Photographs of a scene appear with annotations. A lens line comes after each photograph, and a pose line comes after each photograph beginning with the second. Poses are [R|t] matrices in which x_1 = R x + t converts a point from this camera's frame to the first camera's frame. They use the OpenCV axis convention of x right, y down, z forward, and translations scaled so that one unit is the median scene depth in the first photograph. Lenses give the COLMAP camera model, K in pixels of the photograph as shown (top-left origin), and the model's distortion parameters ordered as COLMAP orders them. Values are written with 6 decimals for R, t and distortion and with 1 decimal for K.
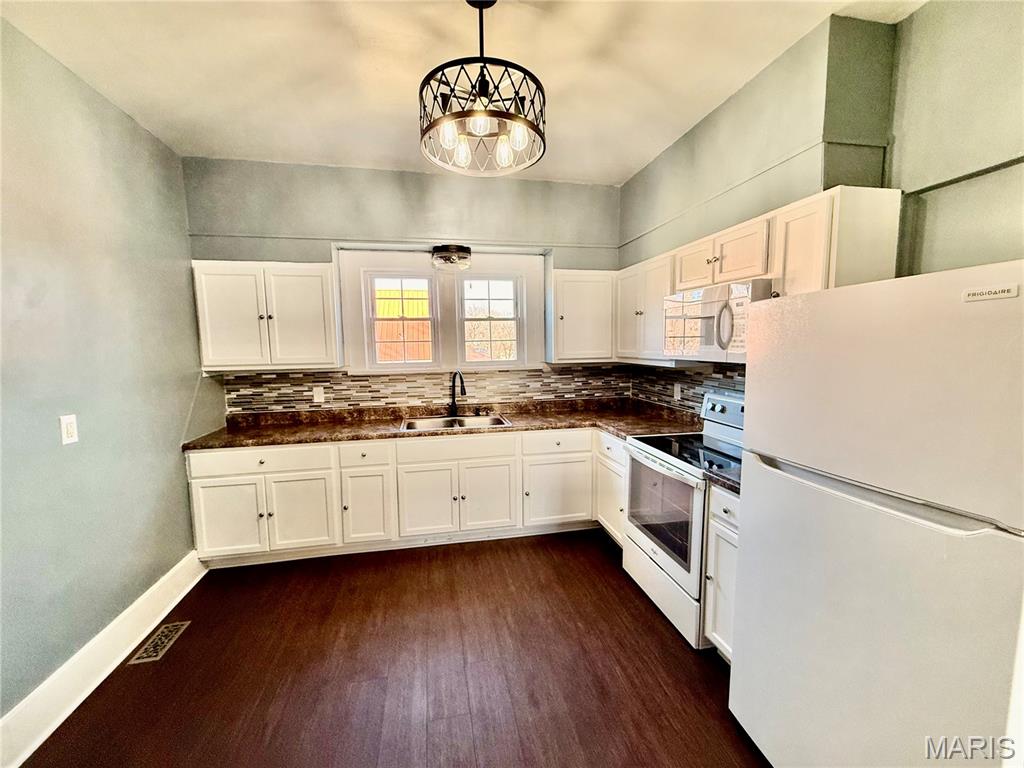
lens RADIAL K [[408.8, 0, 511.9], [0, 408.8, 385.9], [0, 0, 1]] dist [0.000184, -0.000217]
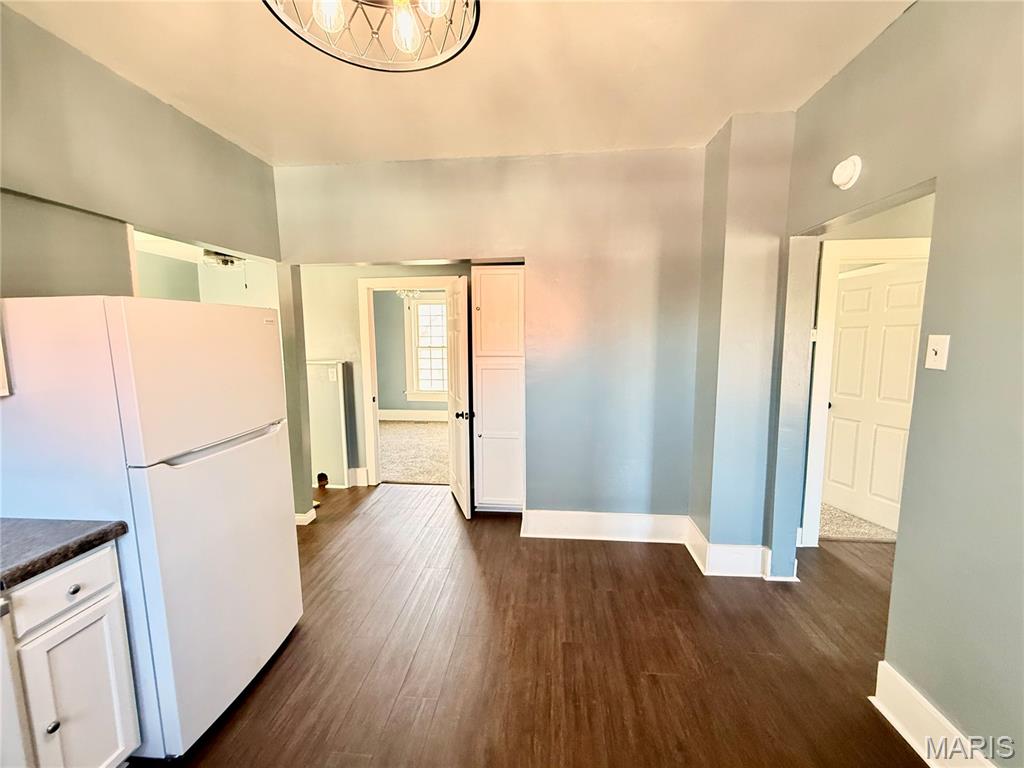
lens RADIAL K [[408.8, 0, 511.9], [0, 408.8, 384.6], [0, 0, 1]] dist [0.000184, -0.000217]
pose [[-0.955007, -0.014891, 0.296210, -0.203512], [0.049297, 0.976876, 0.208046, -0.074546], [-0.292458, 0.213288, -0.932189, 0.739672]]
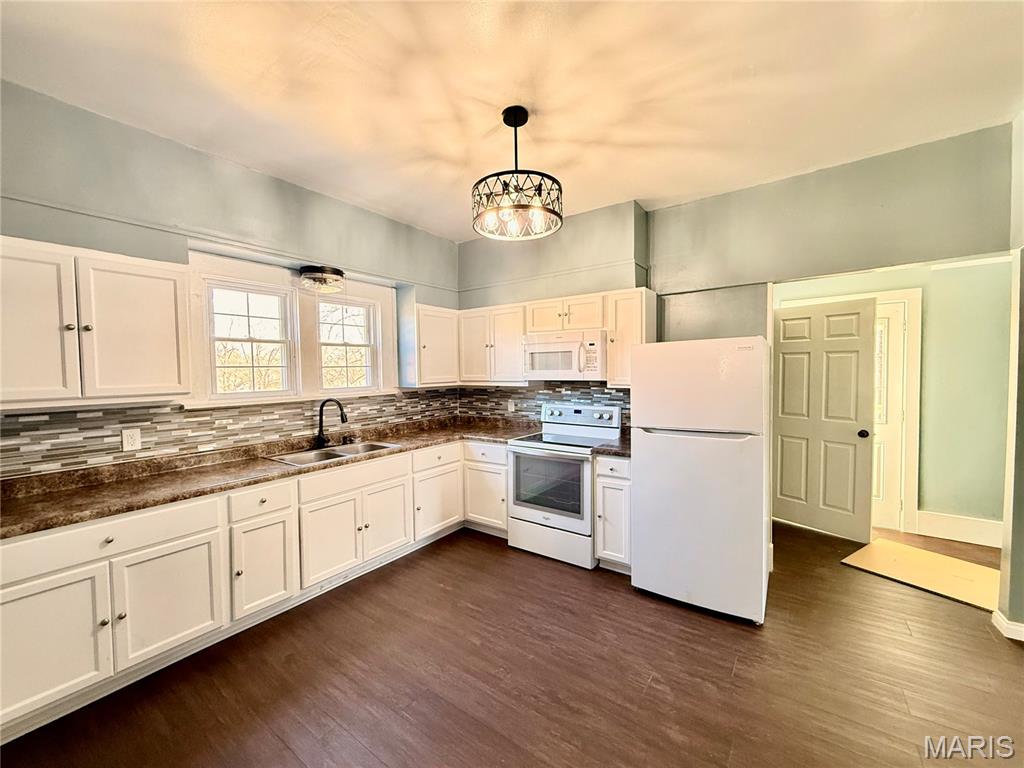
lens RADIAL K [[408.8, 0, 515.7], [0, 408.8, 384.5], [0, 0, 1]] dist [0.000184, -0.000217]
pose [[0.728343, -0.021578, 0.684873, -0.479177], [0.074254, 0.996104, -0.047583, 0.009255], [-0.681178, 0.085511, 0.727107, 0.020913]]
